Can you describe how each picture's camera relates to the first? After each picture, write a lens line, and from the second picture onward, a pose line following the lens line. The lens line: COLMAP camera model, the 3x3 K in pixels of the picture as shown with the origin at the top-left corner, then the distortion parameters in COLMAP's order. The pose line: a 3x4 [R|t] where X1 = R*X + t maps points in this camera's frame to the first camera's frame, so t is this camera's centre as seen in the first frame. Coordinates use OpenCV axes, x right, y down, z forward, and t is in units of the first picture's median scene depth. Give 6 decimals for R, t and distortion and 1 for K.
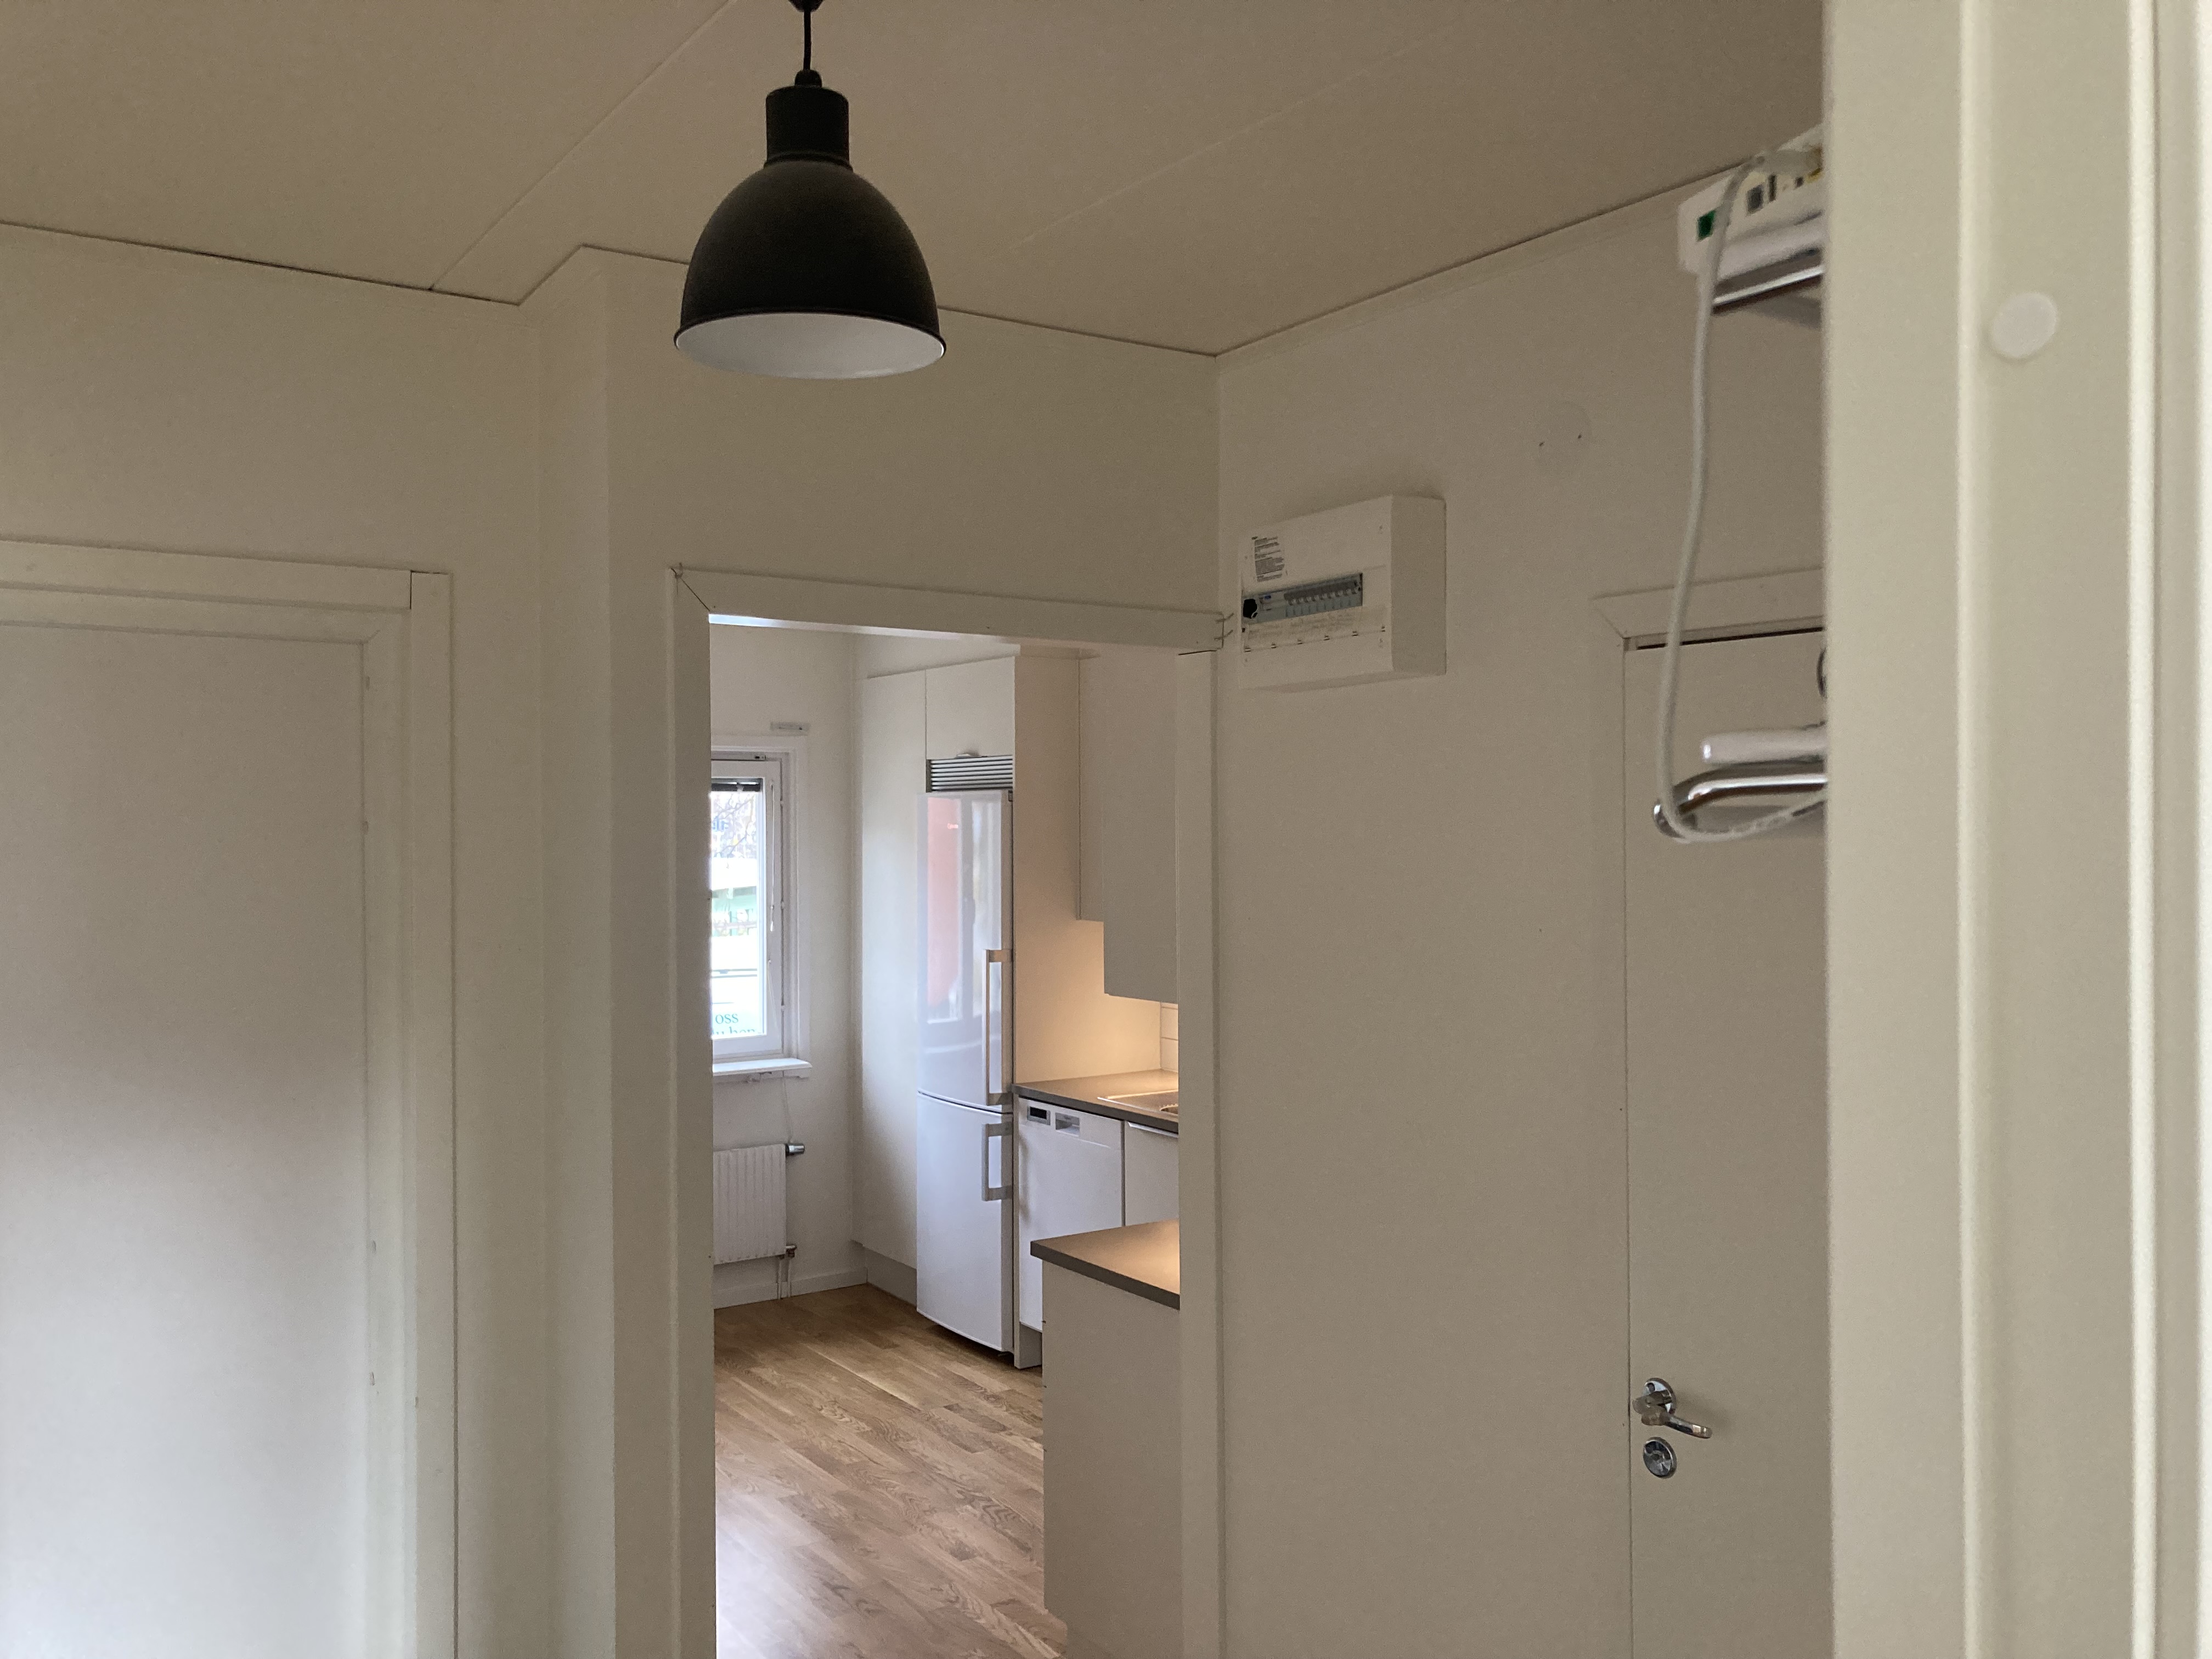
lens RADIAL K [[1813.5, 0, 1106.0], [0, 1813.5, 829.5], [0, 0, 1]] dist [-0.006358, -0.000674]
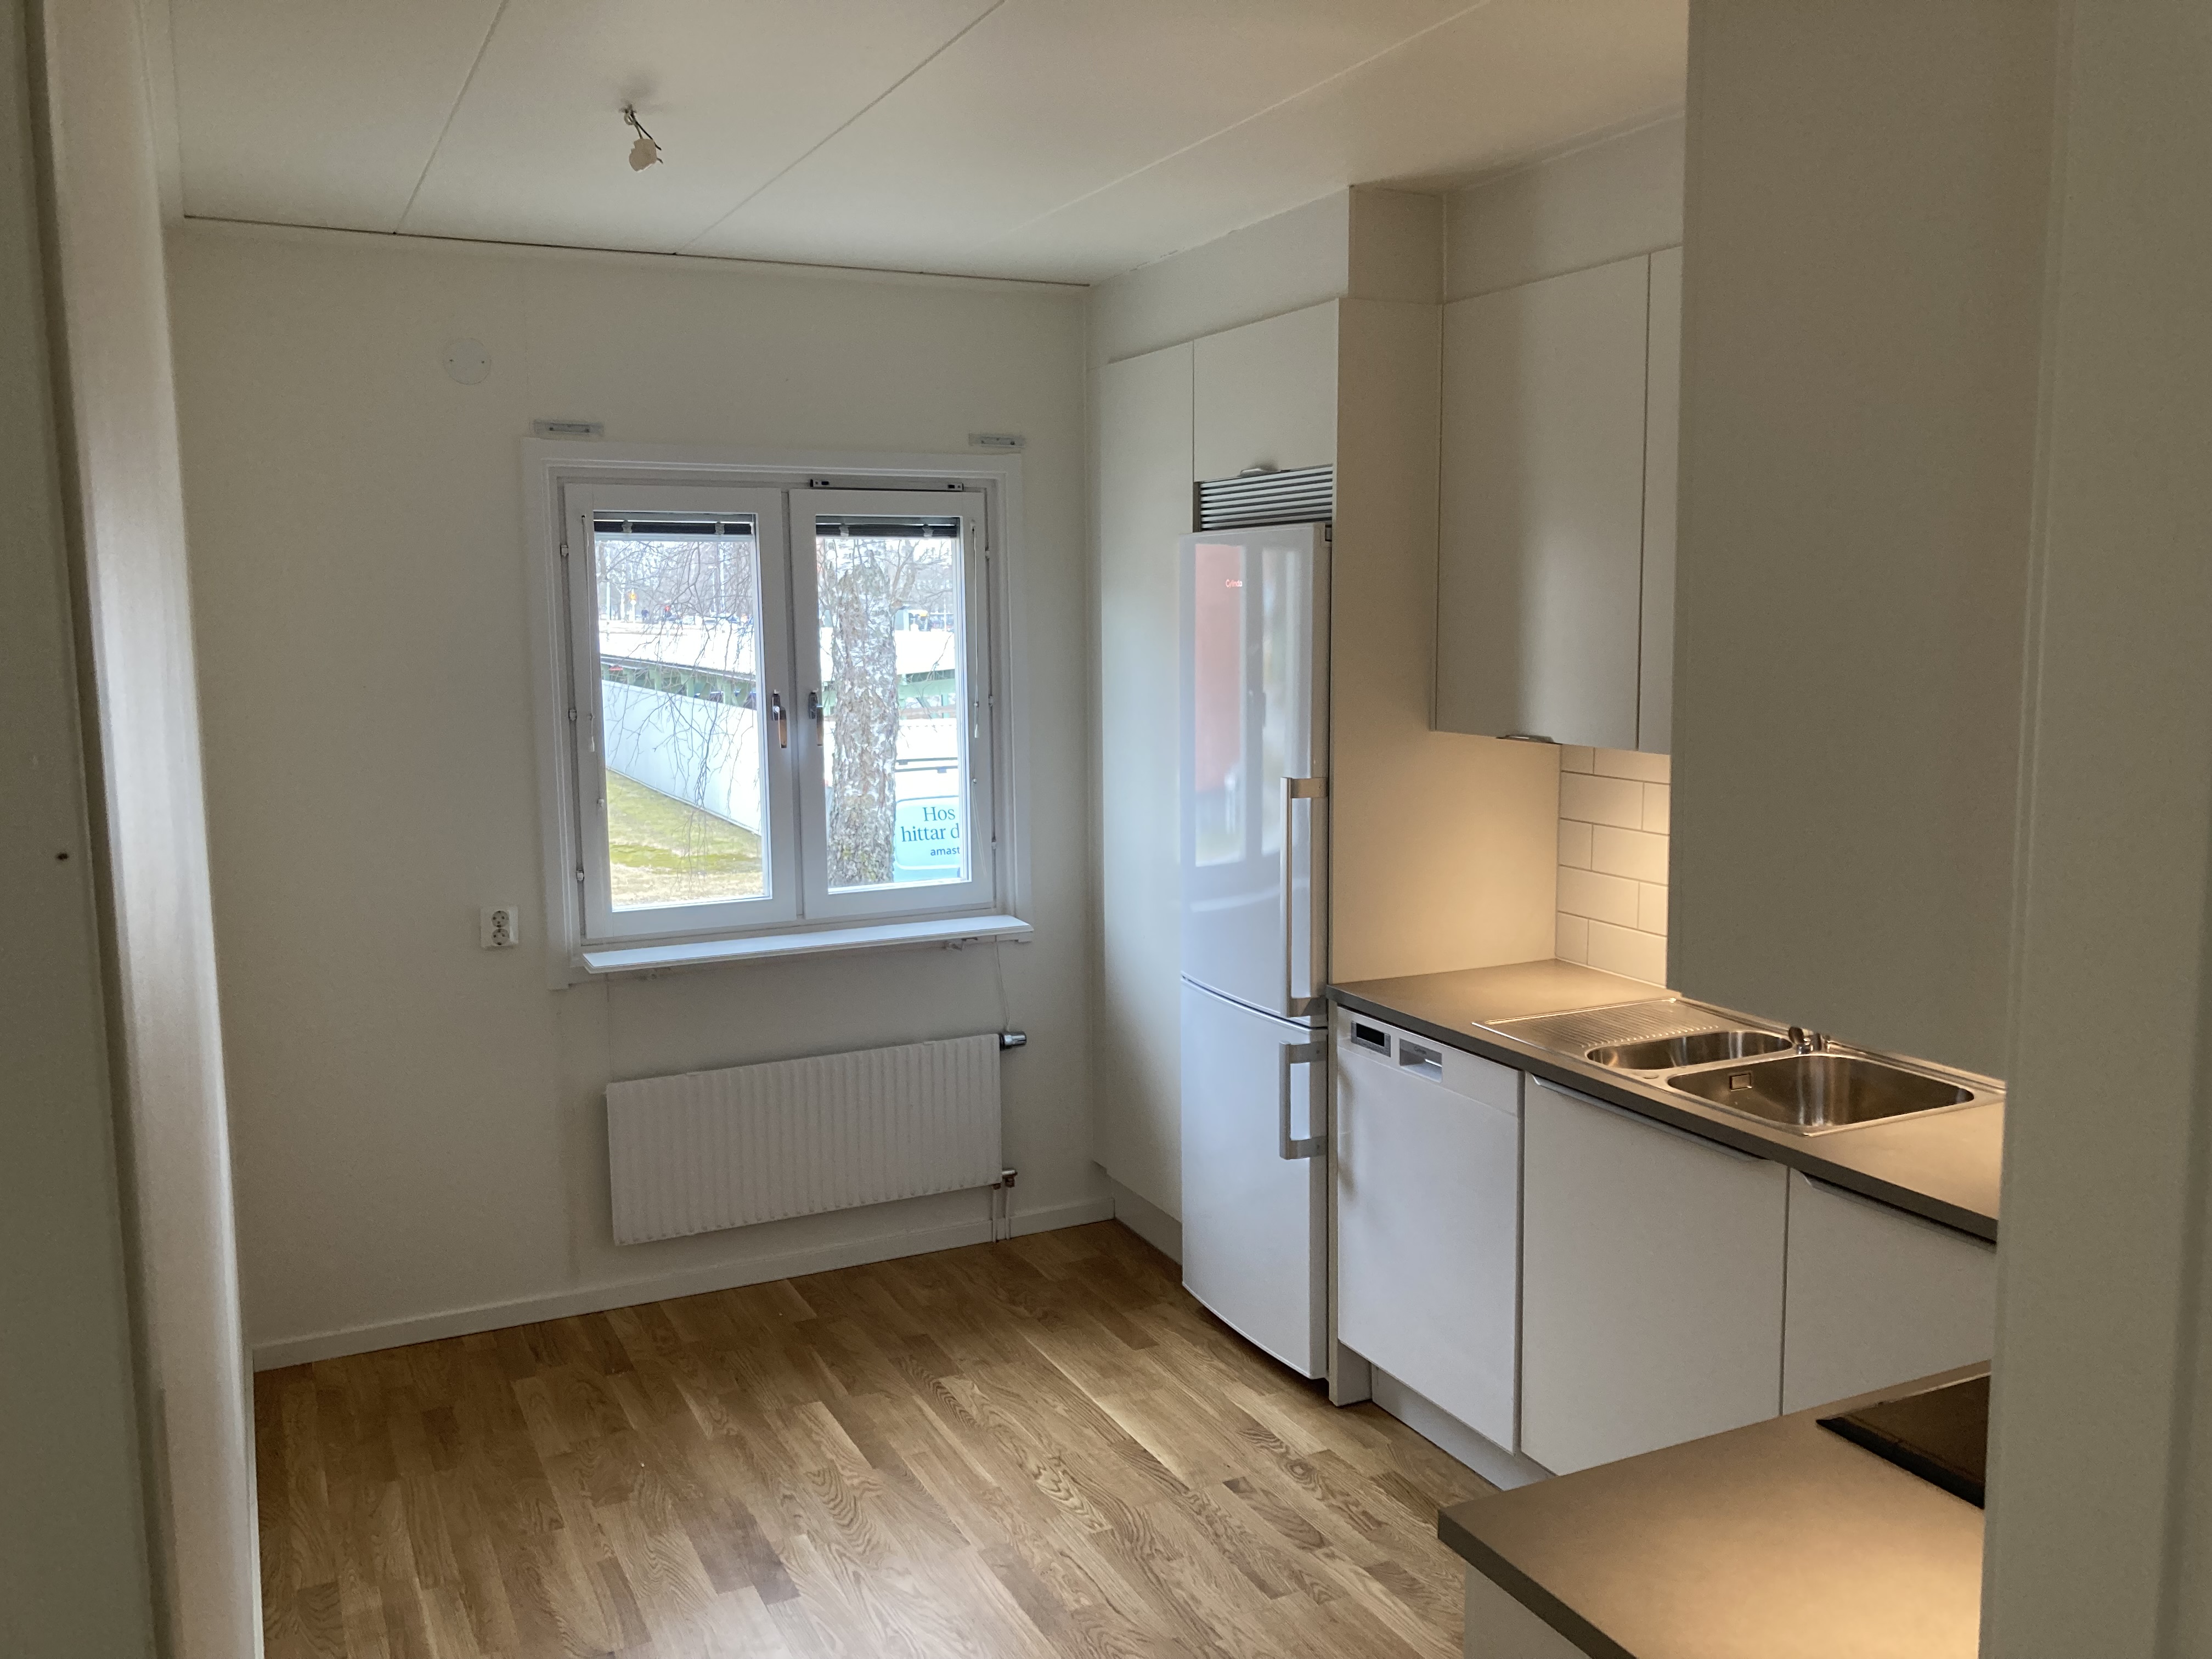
lens RADIAL K [[1821.8, 0, 1106.0], [0, 1821.8, 829.5], [0, 0, 1]] dist [0.198928, -0.000953]
pose [[0.989190, 0.010386, -0.146271, -0.034517], [0.008361, 0.991871, 0.126970, 0.001955], [0.146401, -0.126821, 0.981062, 0.351801]]
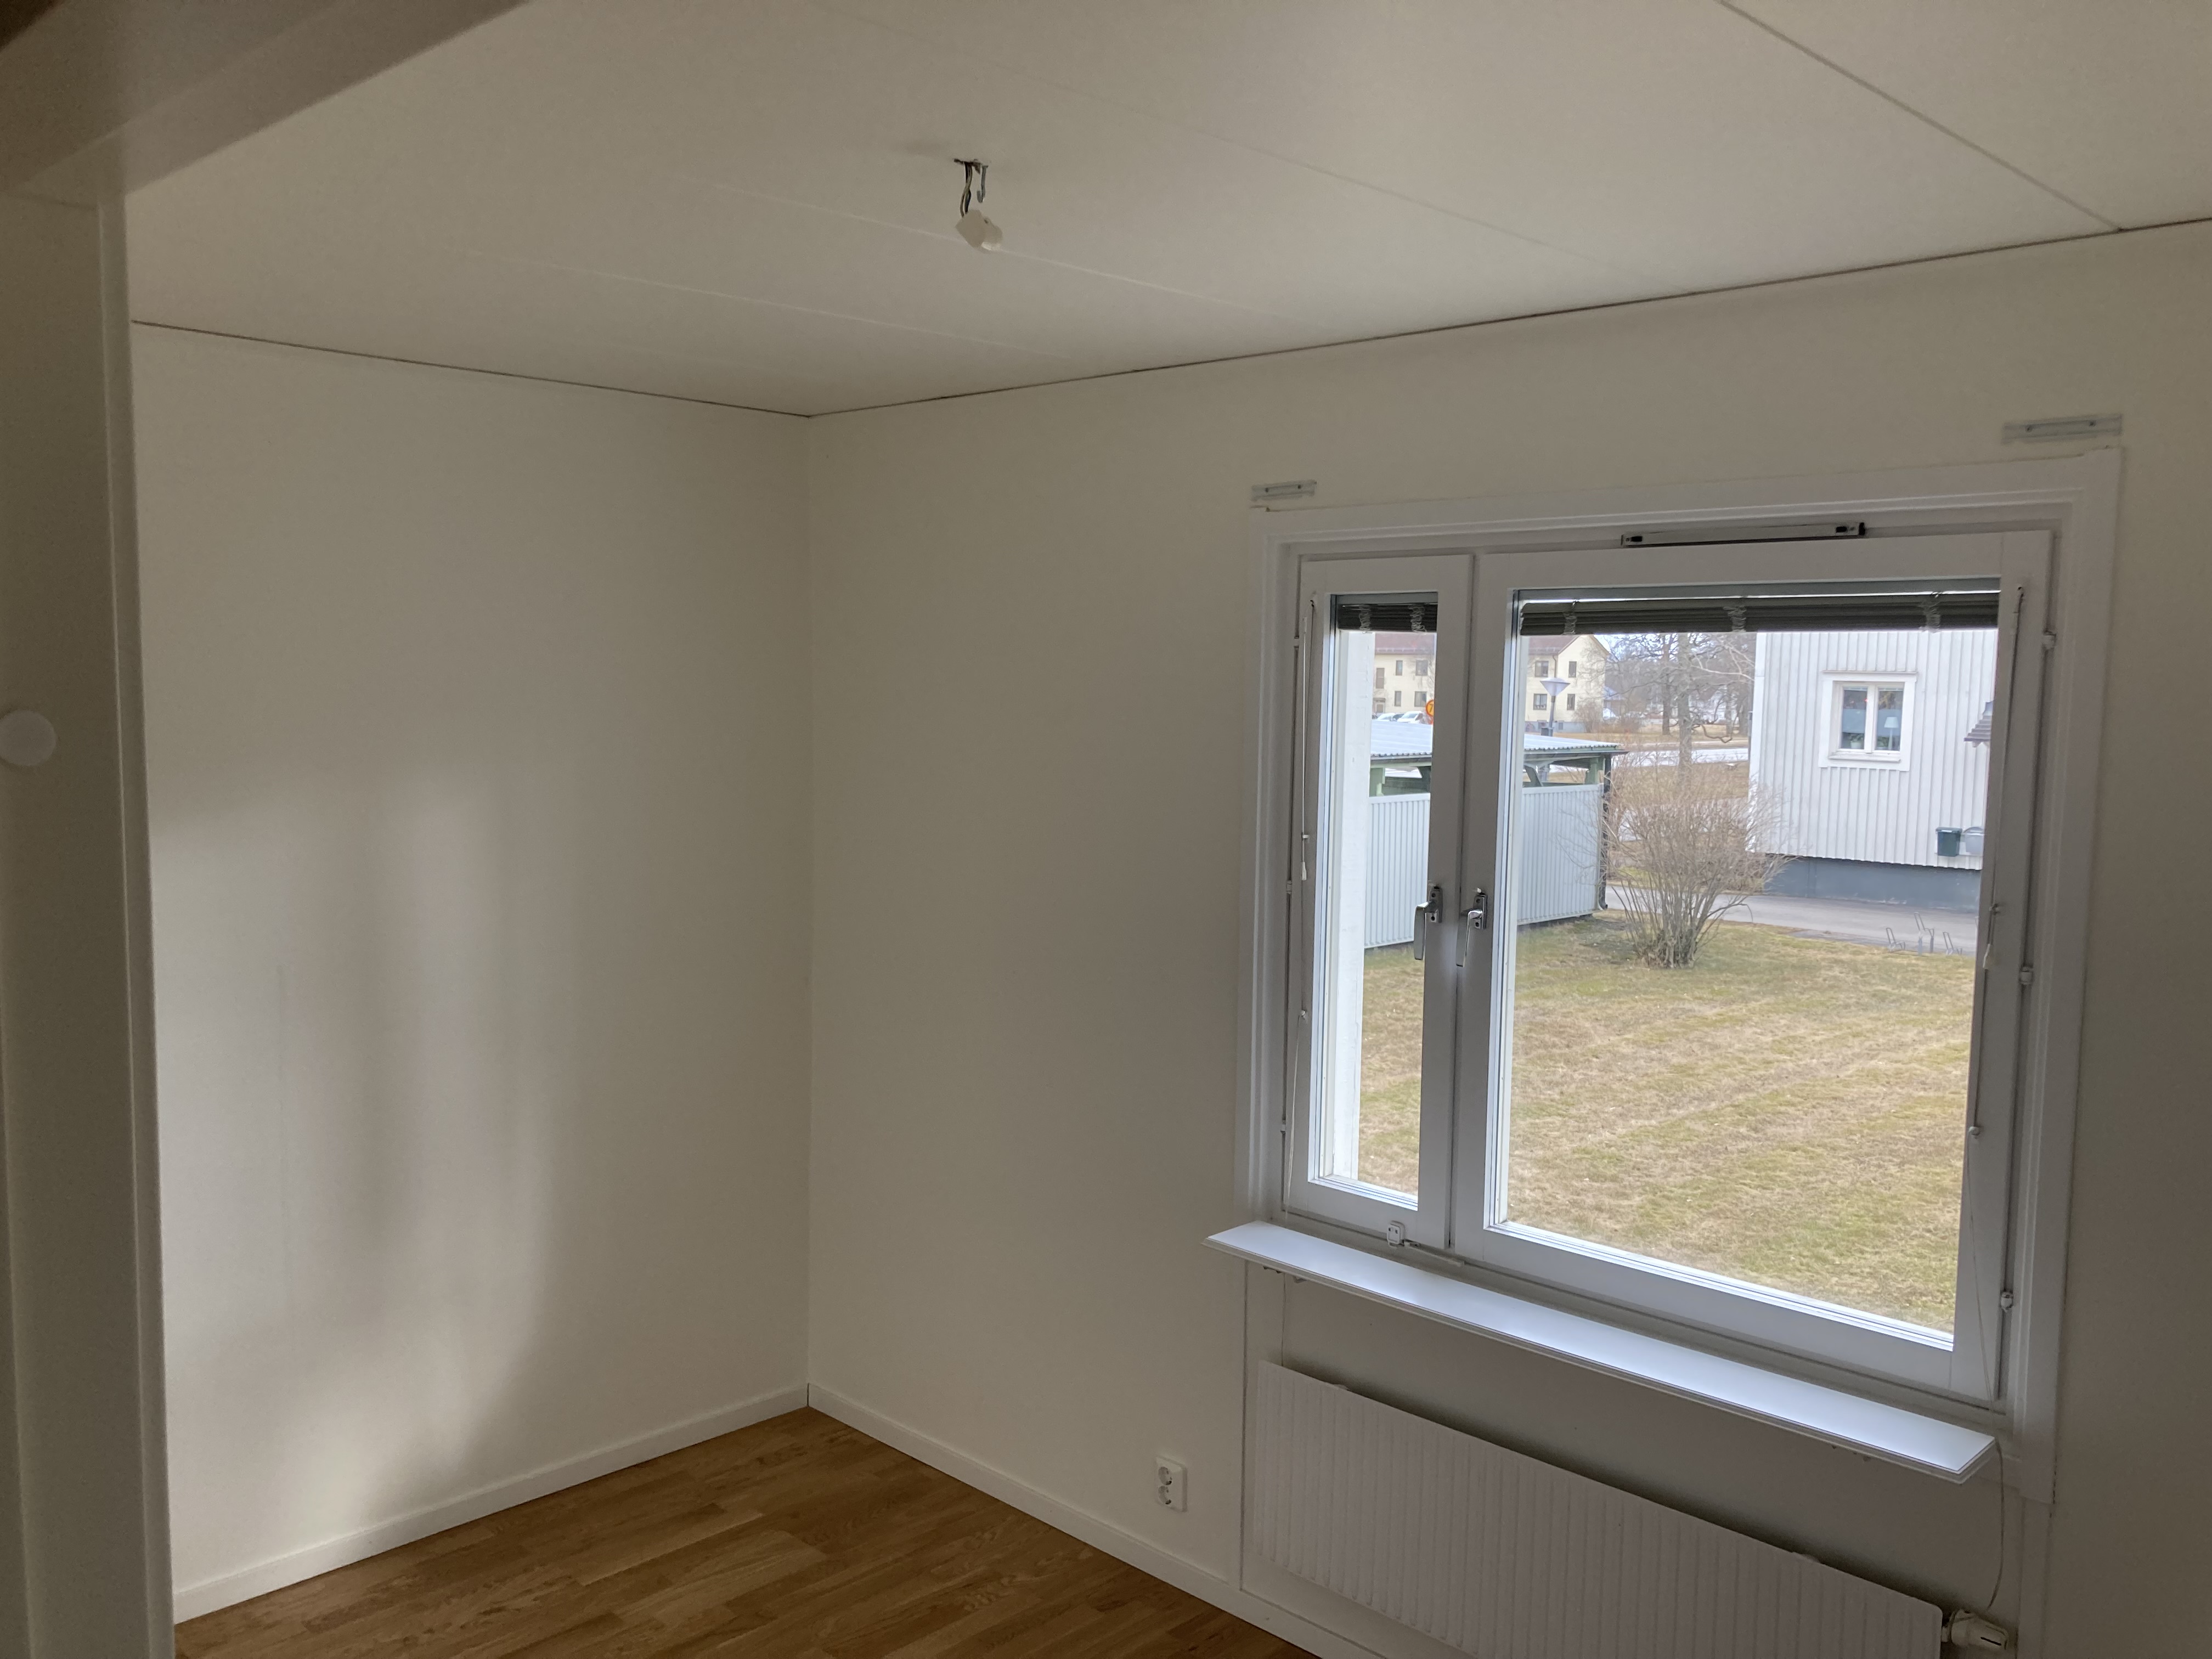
lens RADIAL K [[1813.5, 0, 1106.0], [0, 1813.5, 829.5], [0, 0, 1]] dist [-0.006358, -0.000674]
pose [[0.194077, 0.093644, -0.976507, 0.146894], [-0.015846, 0.995603, 0.092326, -0.012693], [0.980858, -0.002445, 0.194707, 0.883177]]
